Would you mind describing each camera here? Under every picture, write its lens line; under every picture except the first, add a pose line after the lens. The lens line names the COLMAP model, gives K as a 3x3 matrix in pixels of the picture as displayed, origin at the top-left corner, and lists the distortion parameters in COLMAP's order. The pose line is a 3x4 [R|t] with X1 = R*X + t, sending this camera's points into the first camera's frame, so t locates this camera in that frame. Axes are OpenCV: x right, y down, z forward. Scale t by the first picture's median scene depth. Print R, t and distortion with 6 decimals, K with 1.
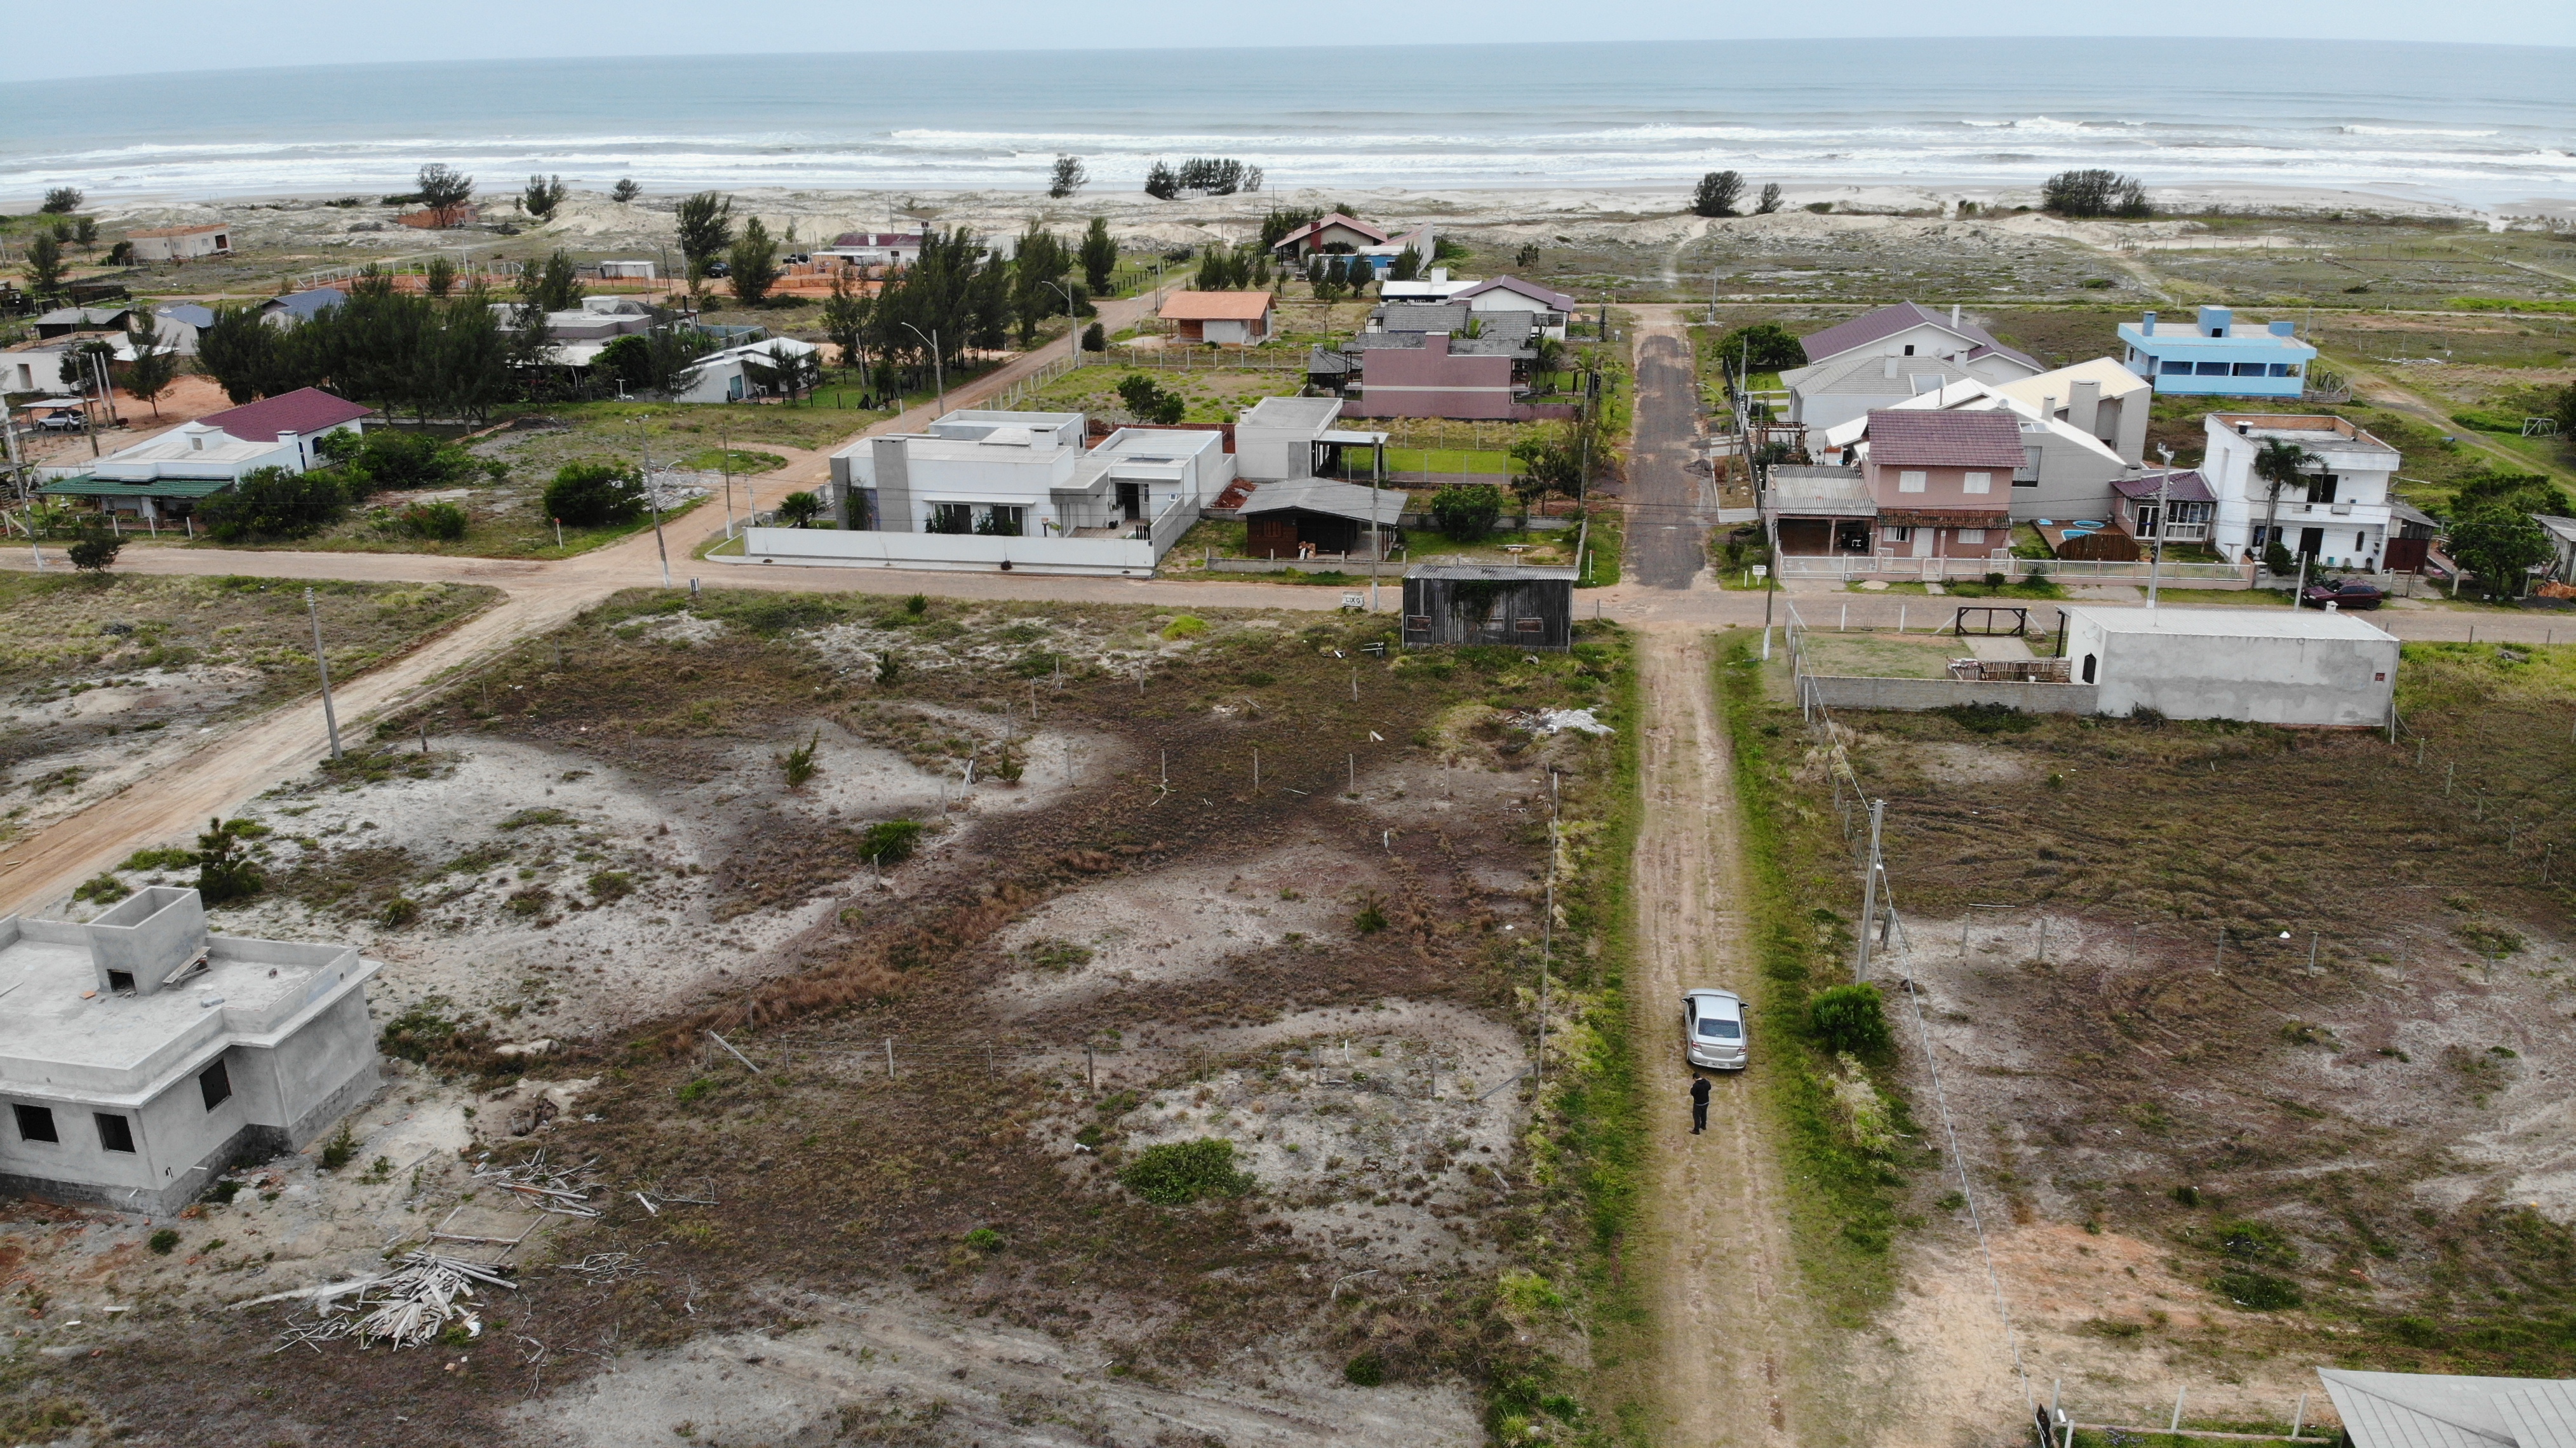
lens RADIAL K [[1832.3, 0, 1289.8], [0, 1832.3, 732.1], [0, 0, 1]] dist [0.236485, -0.574105]
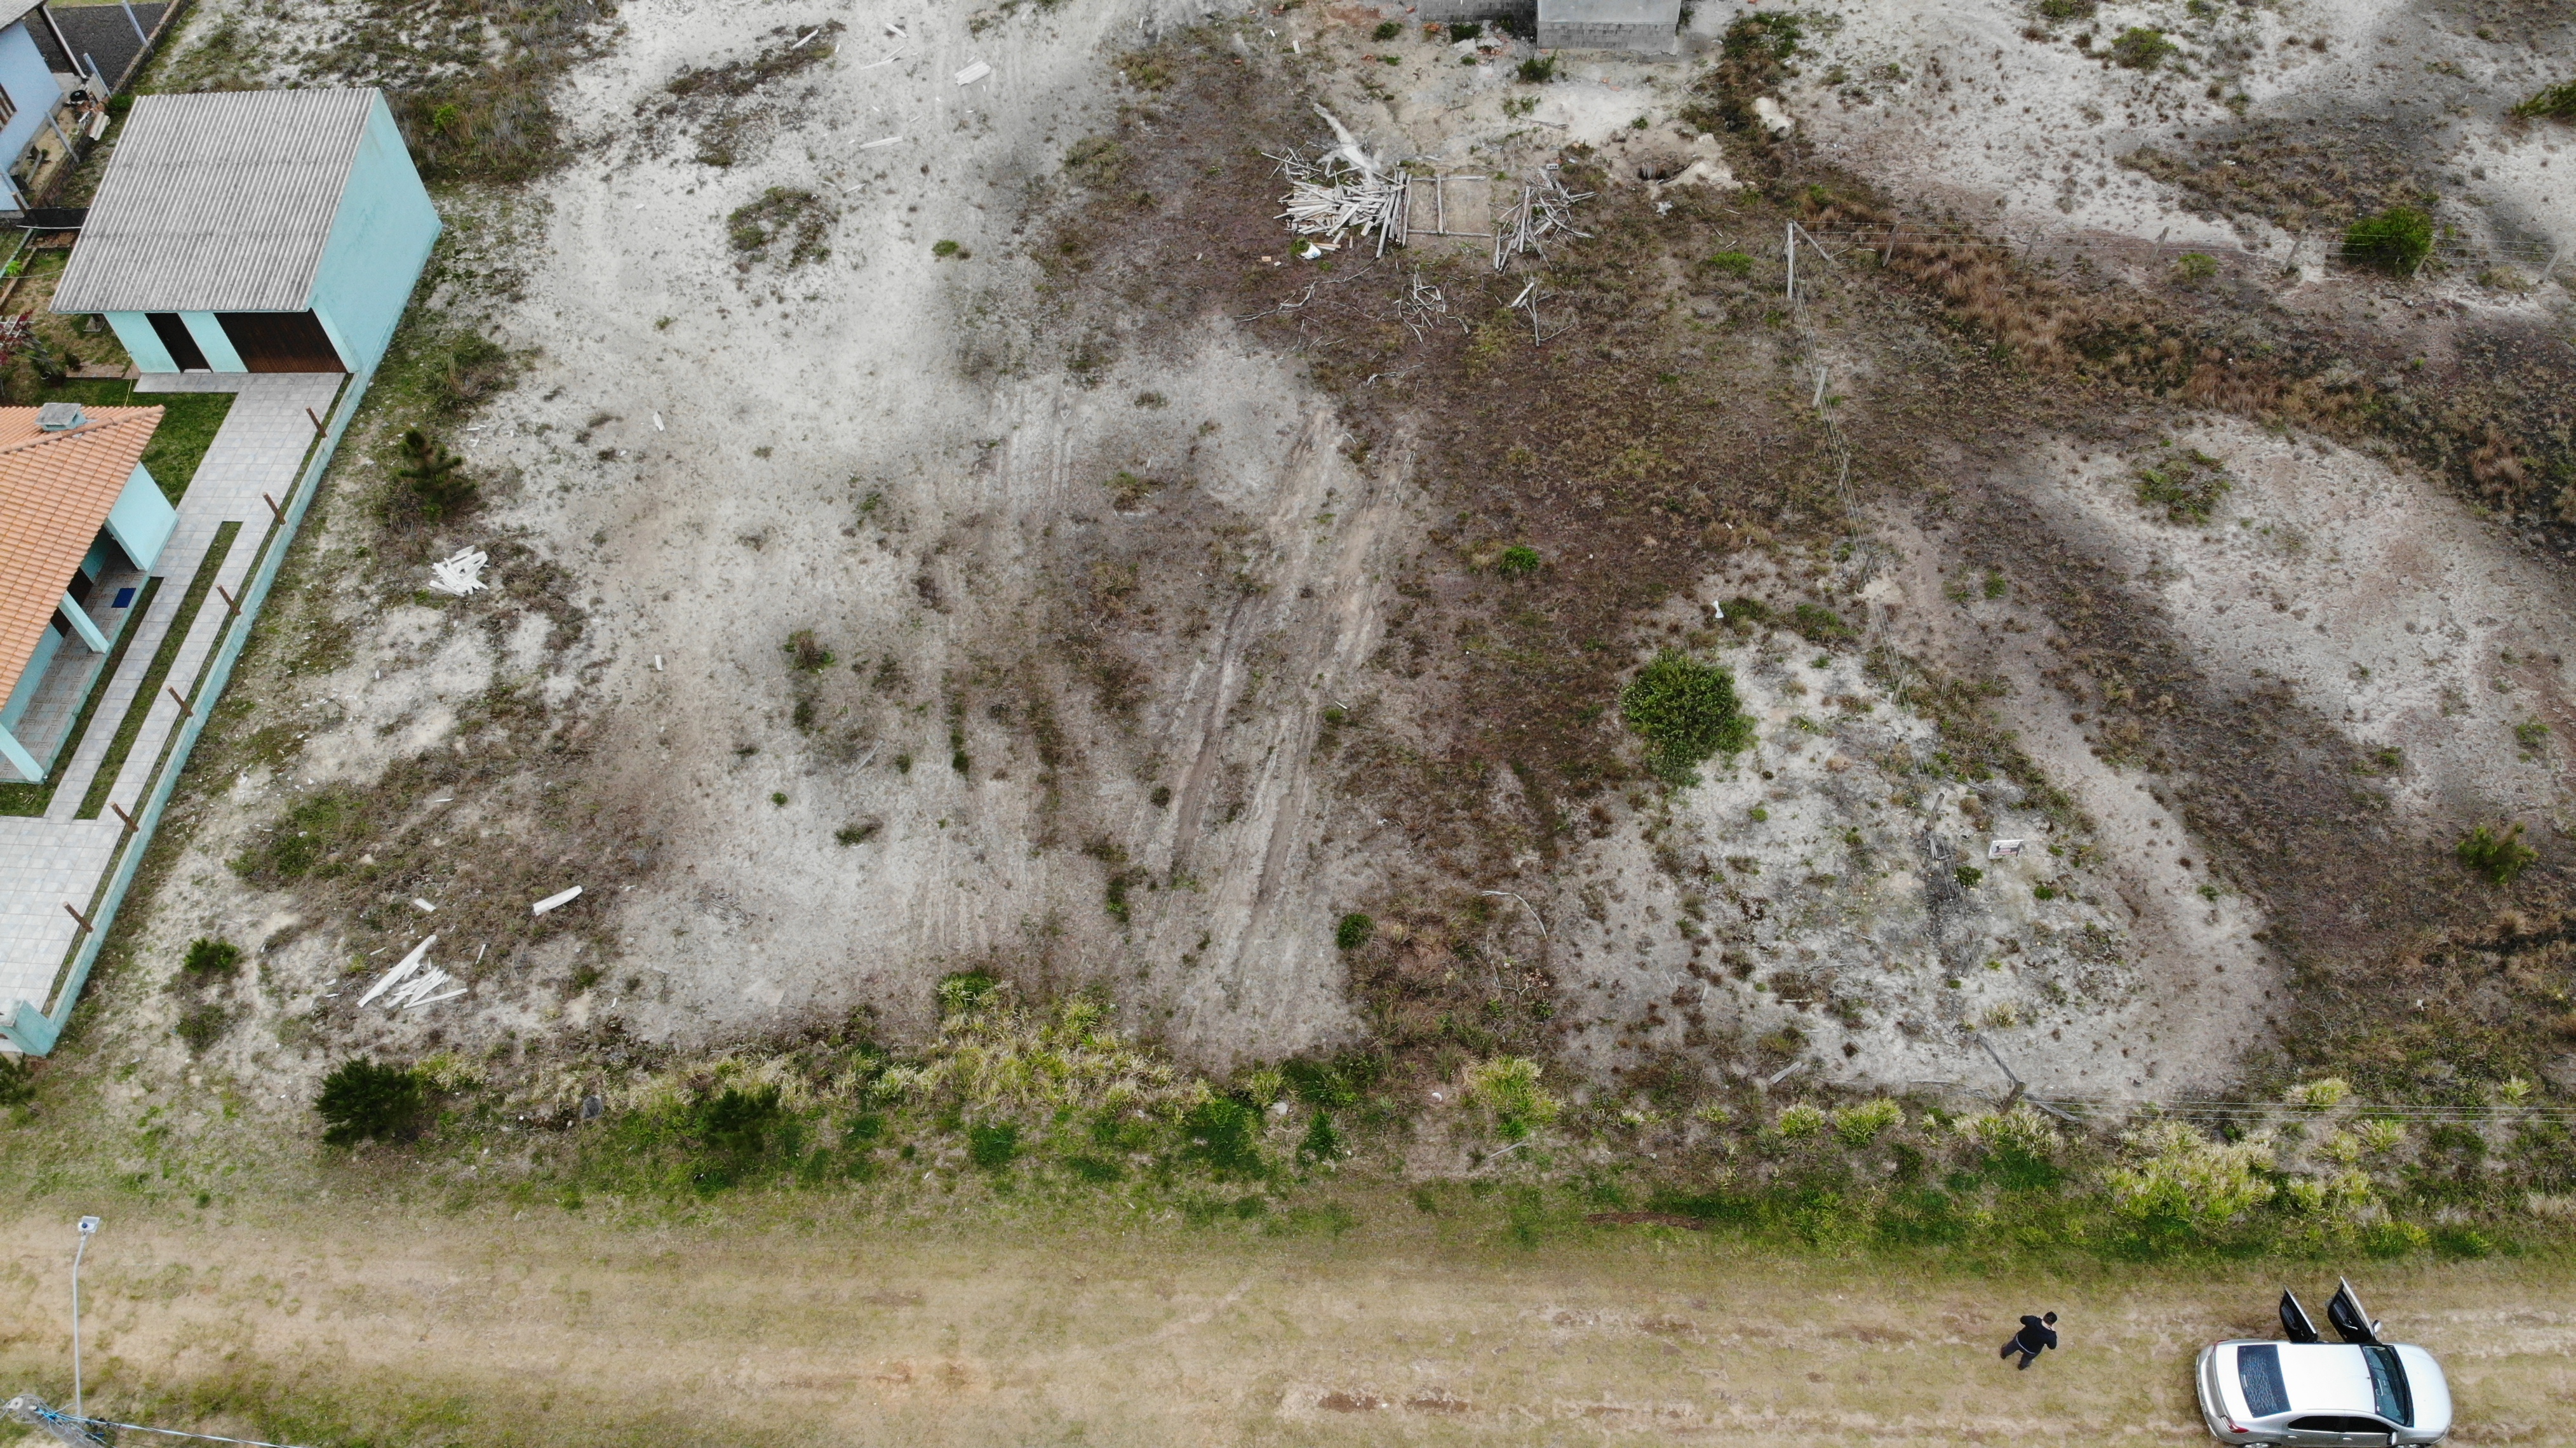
lens RADIAL K [[1835.5, 0, 1288.0], [0, 1835.5, 730.0], [0, 0, 1]] dist [0.205473, -0.461563]
pose [[0.113397, 0.804595, -0.582896, 0.279889], [-0.316036, 0.585420, 0.746596, -0.215306], [0.941946, 0.099554, 0.320666, 0.400236]]
